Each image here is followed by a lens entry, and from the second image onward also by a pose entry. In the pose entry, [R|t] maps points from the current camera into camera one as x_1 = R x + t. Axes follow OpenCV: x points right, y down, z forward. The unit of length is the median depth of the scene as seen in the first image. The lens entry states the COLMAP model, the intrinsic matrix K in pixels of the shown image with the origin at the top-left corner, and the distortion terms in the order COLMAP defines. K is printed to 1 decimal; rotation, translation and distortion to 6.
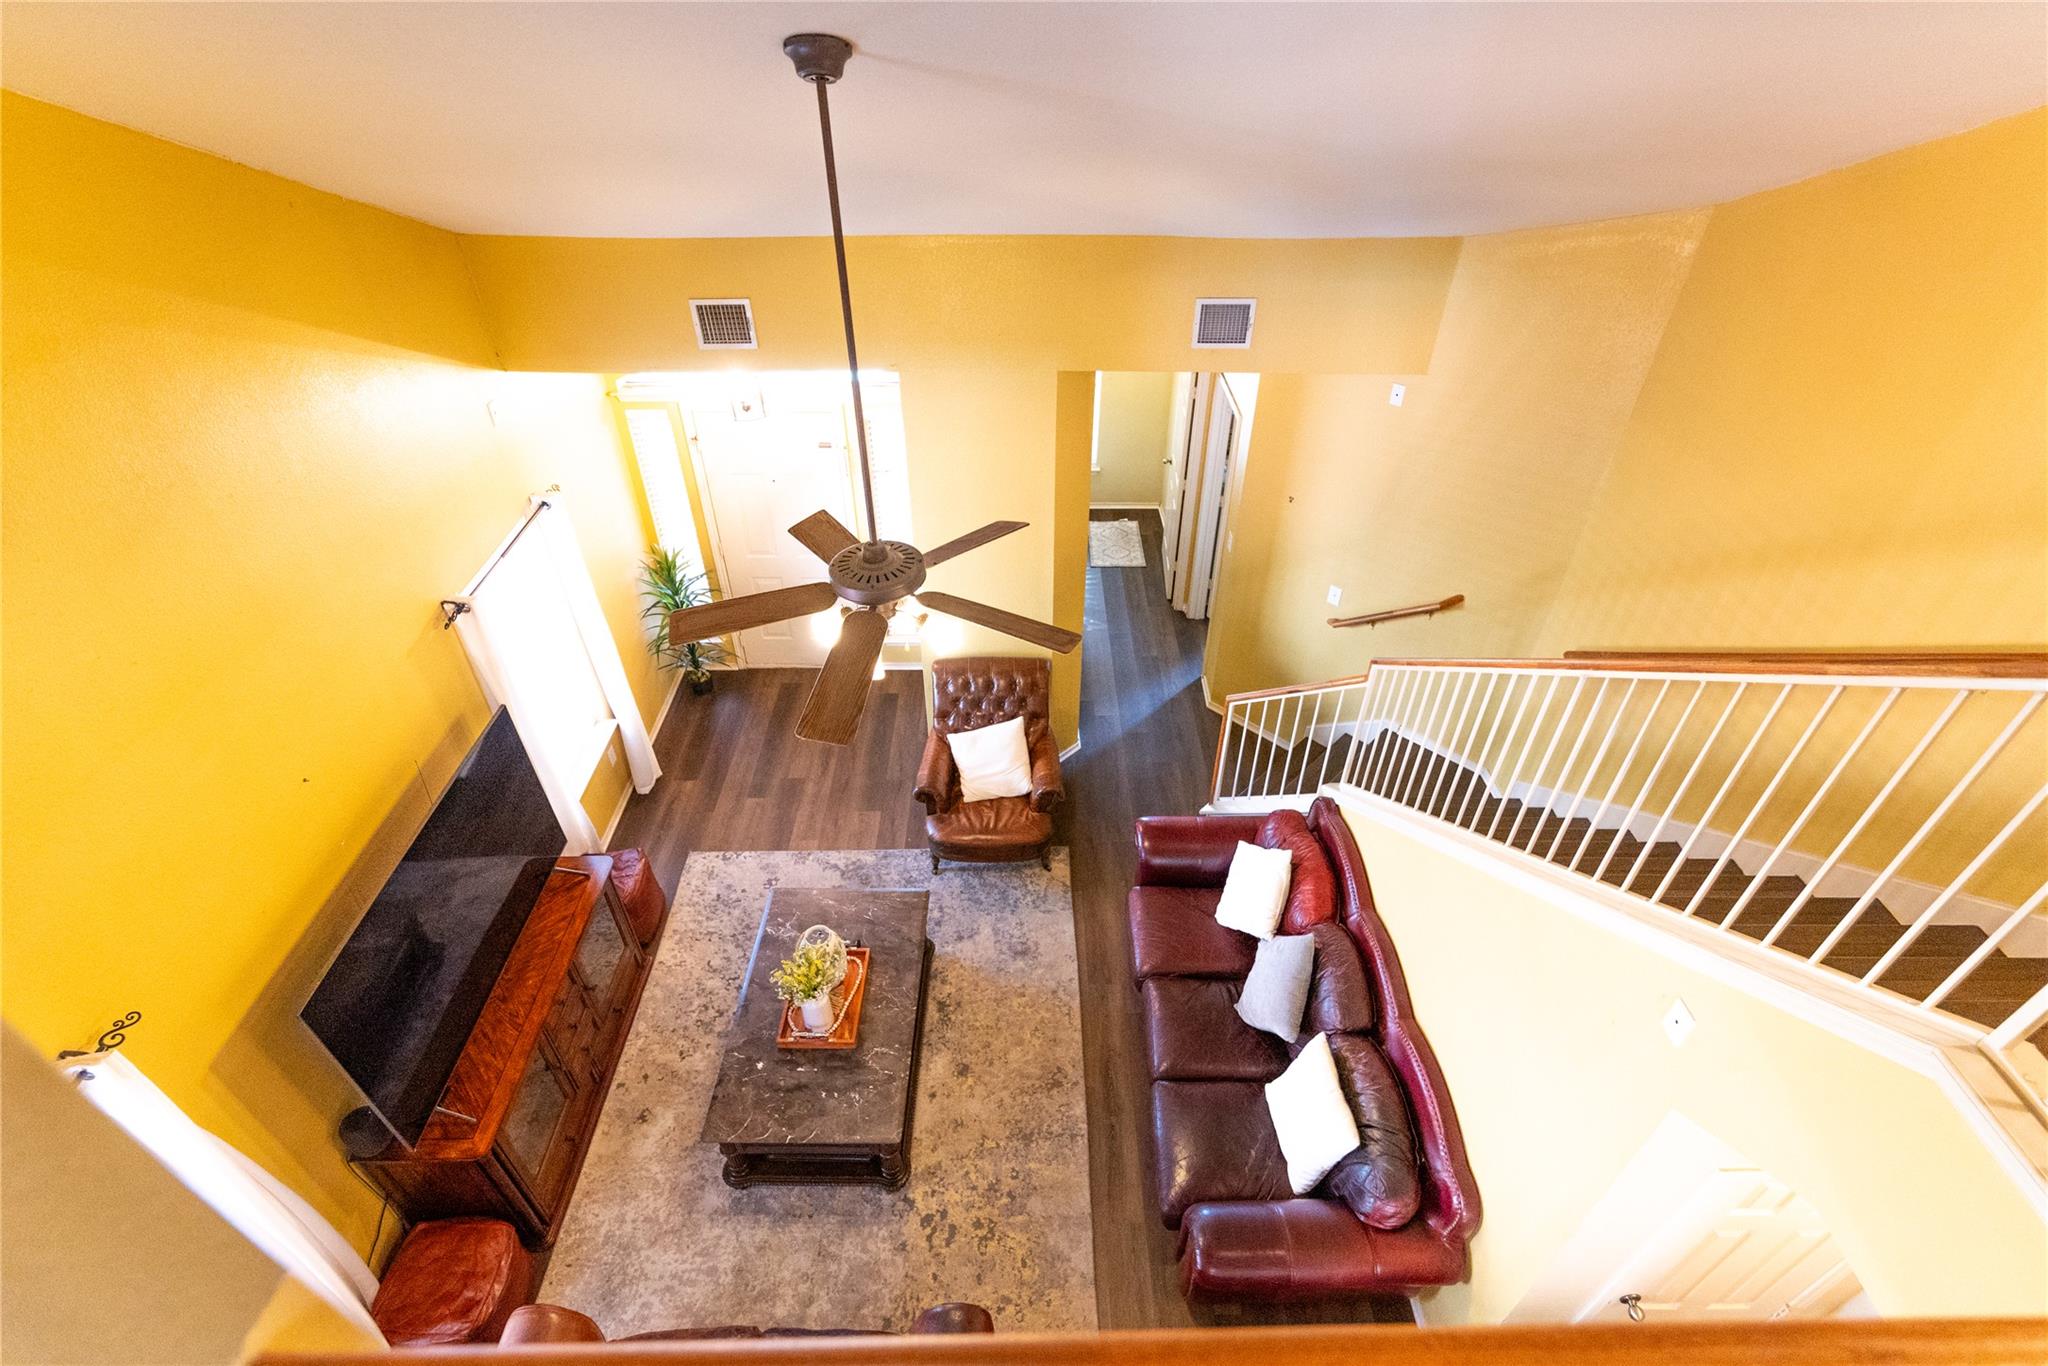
lens RADIAL K [[945.0, 0, 1033.9], [0, 945.0, 685.0], [0, 0, 1]] dist [0.000106, -0.004364]
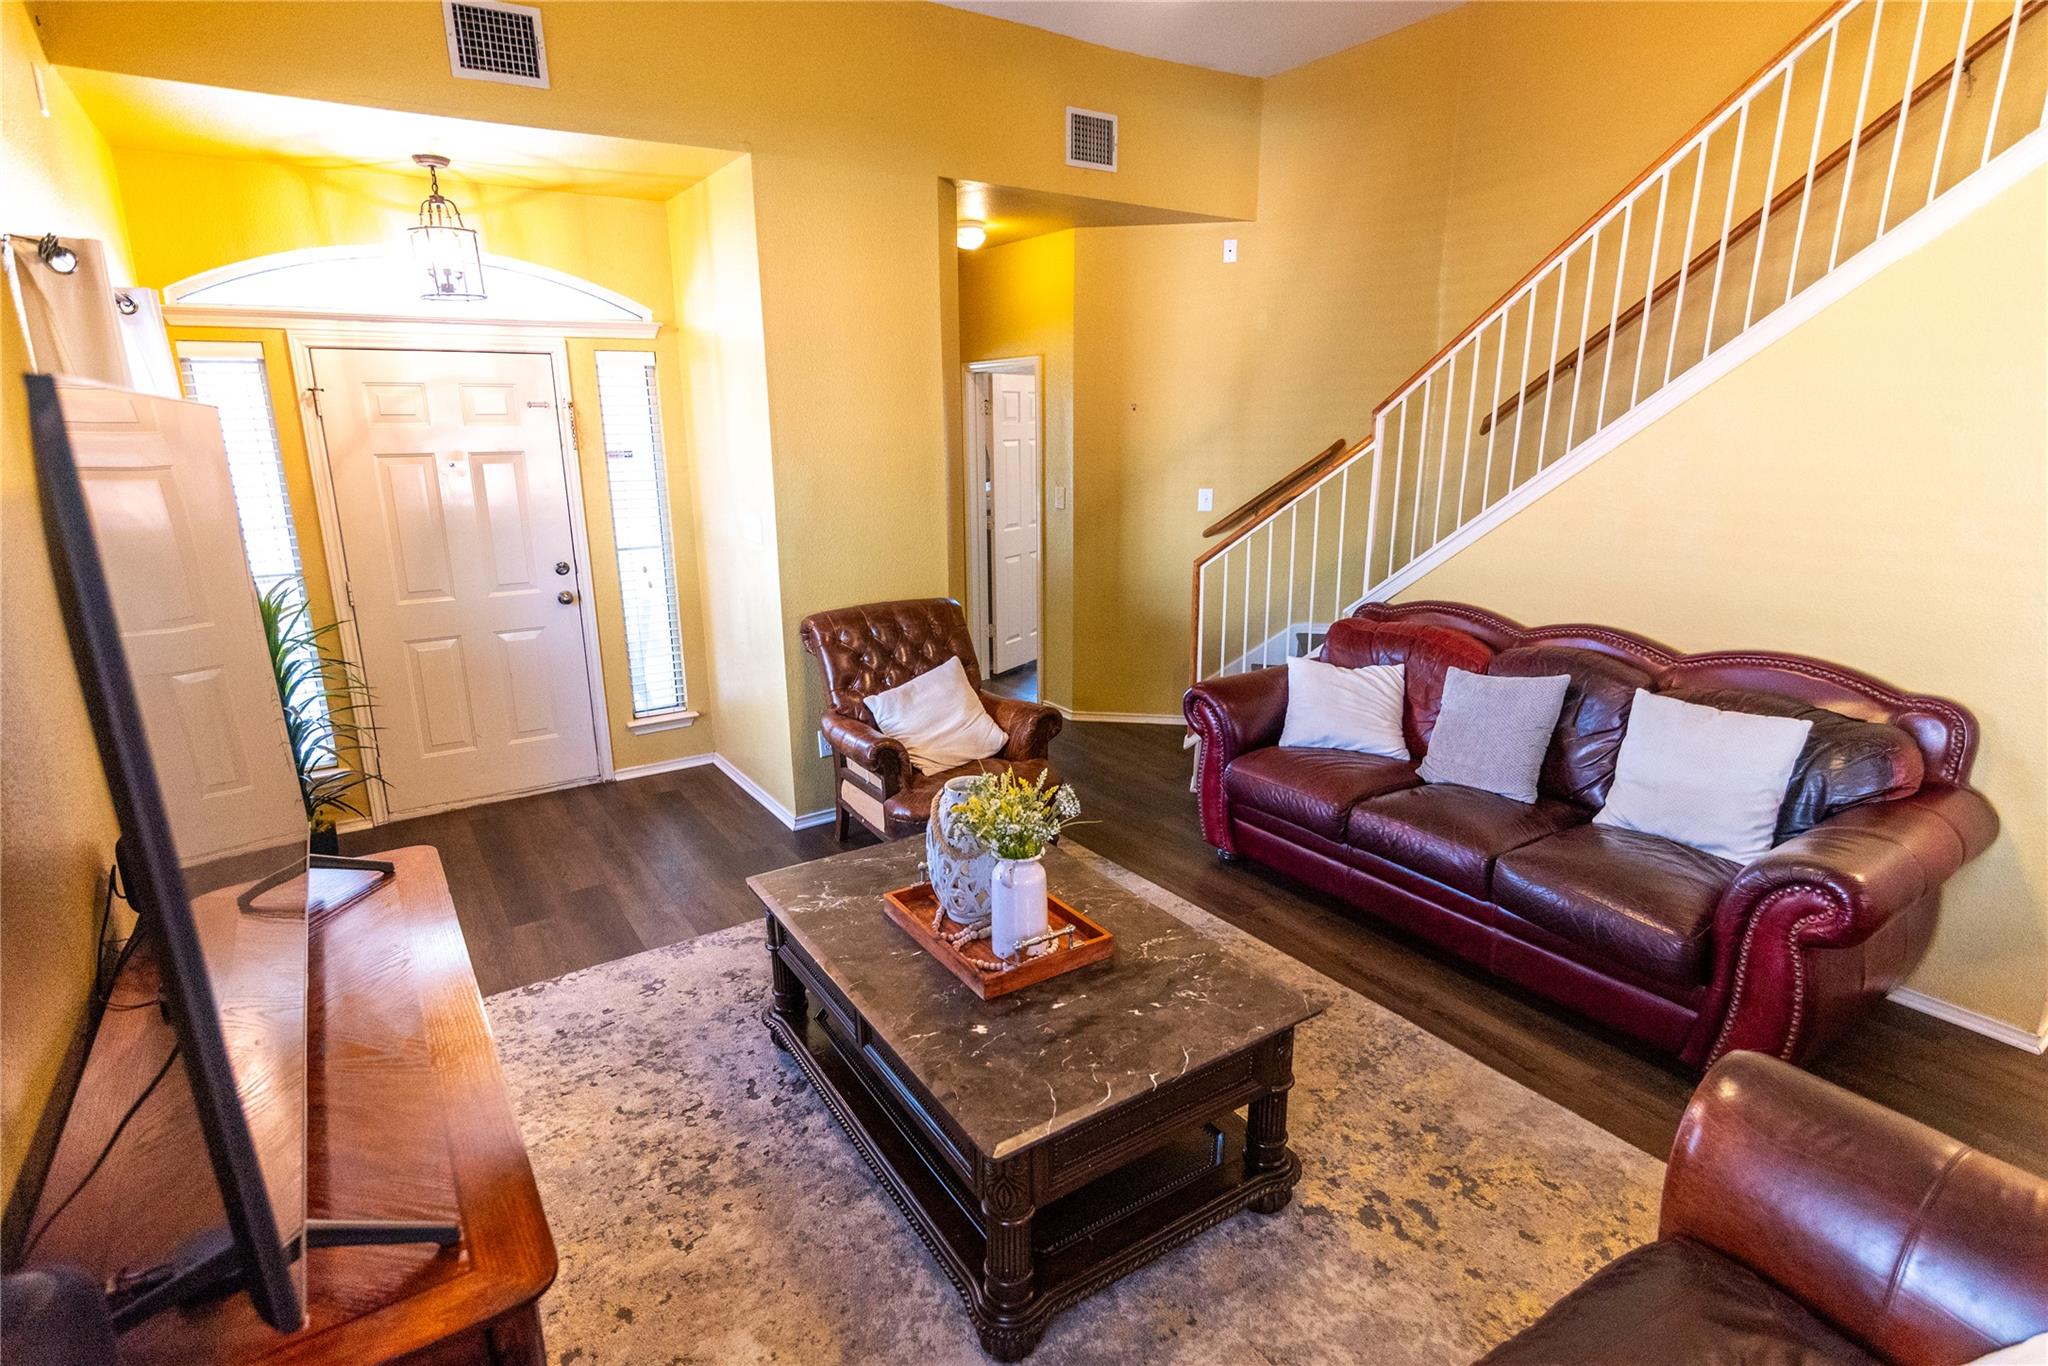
lens RADIAL K [[1012.7, 0, 1022.4], [0, 1012.7, 684.7], [0, 0, 1]] dist [-0.005706, -0.000765]
pose [[0.838329, -0.152252, 0.523473, -0.455798], [0.348826, 0.887724, -0.300442, 0.366338], [-0.418957, 0.434471, 0.797314, 0.463867]]
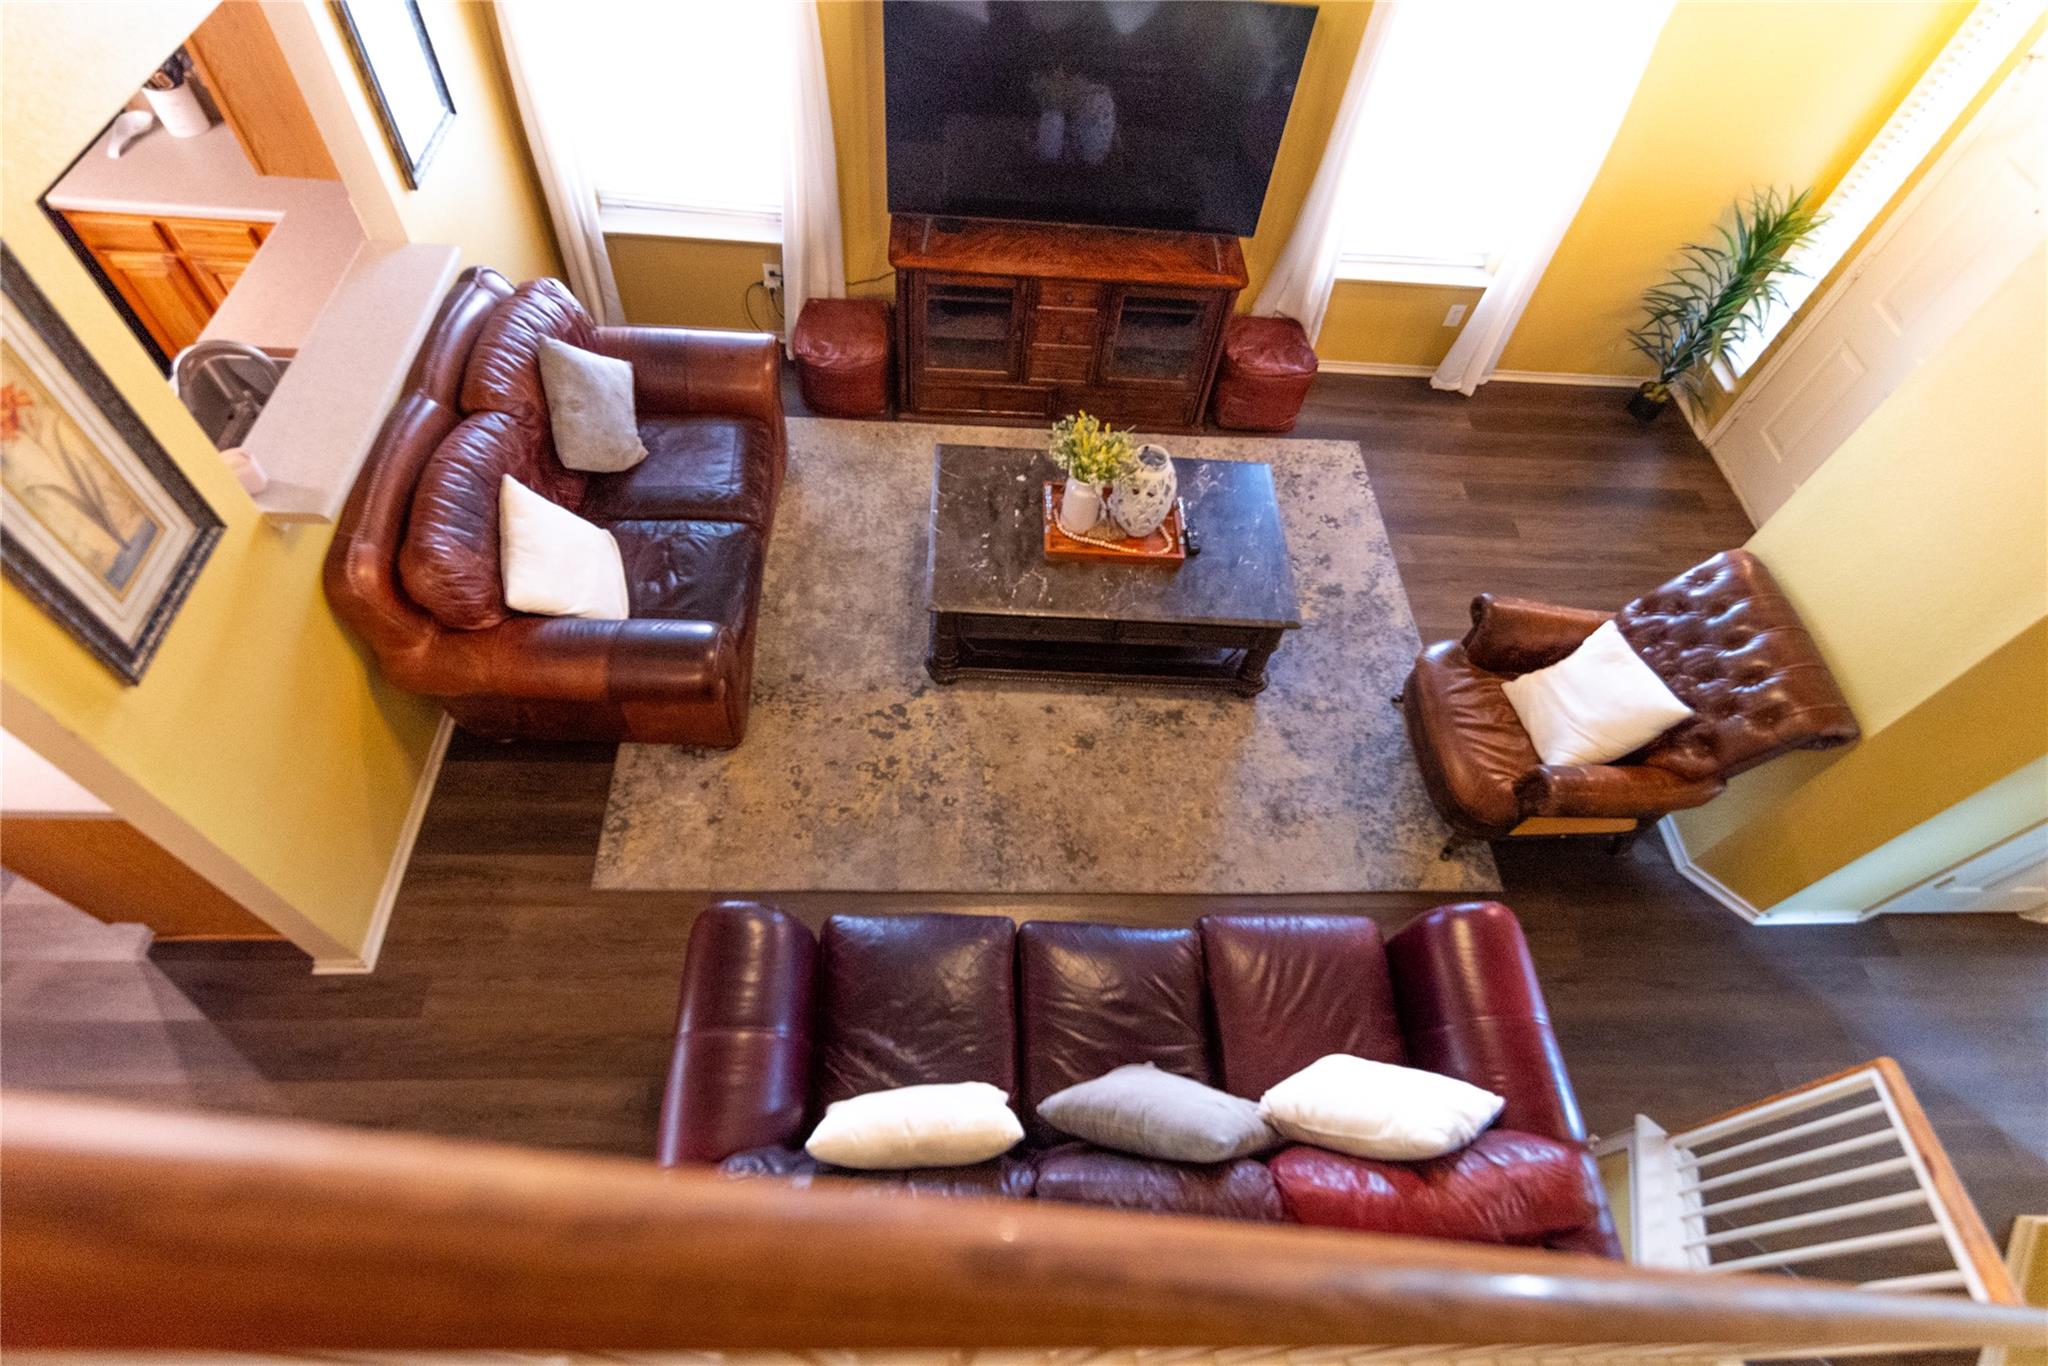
lens RADIAL K [[1033.6, 0, 1034.7], [0, 1033.6, 671.8], [0, 0, 1]] dist [0.004642, 0.000506]
pose [[0.022607, 0.815806, -0.577884, 0.362359], [-0.688921, 0.431594, 0.582335, -0.073707], [0.724484, 0.384951, 0.571783, 0.478834]]
